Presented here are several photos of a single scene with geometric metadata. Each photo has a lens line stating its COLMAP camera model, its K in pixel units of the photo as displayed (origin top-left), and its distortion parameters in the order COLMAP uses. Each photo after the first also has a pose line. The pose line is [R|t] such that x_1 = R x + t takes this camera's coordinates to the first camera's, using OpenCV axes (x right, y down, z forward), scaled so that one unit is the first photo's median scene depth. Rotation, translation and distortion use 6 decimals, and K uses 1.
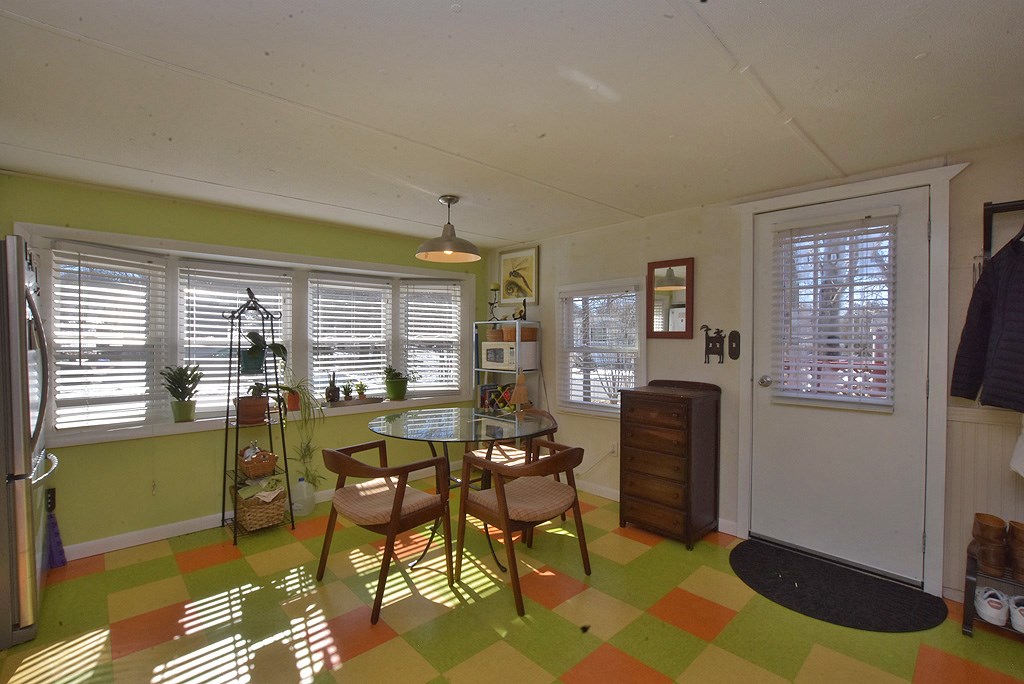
lens RADIAL K [[455.5, 0, 508.7], [0, 455.5, 346.2], [0, 0, 1]] dist [-0.025362, 0.000634]
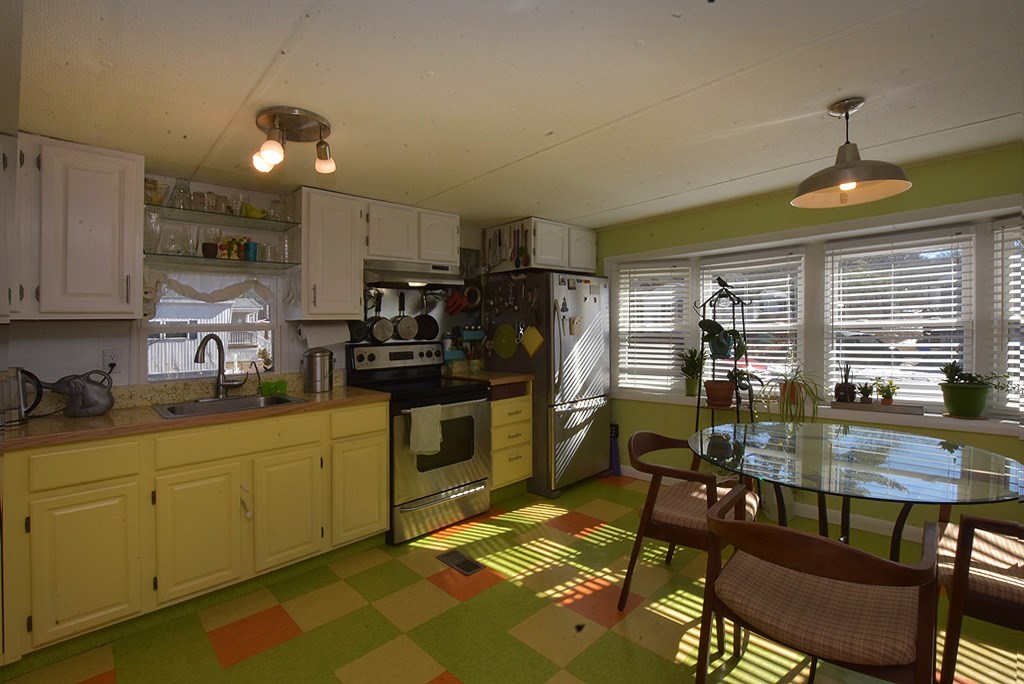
lens RADIAL K [[465.0, 0, 510.5], [0, 465.0, 327.1], [0, 0, 1]] dist [-0.026079, -0.000130]
pose [[0.017607, -0.010886, -0.999786, 0.587980], [0.008228, 0.999908, -0.010742, -0.006297], [0.999811, -0.008037, 0.017694, 0.593786]]
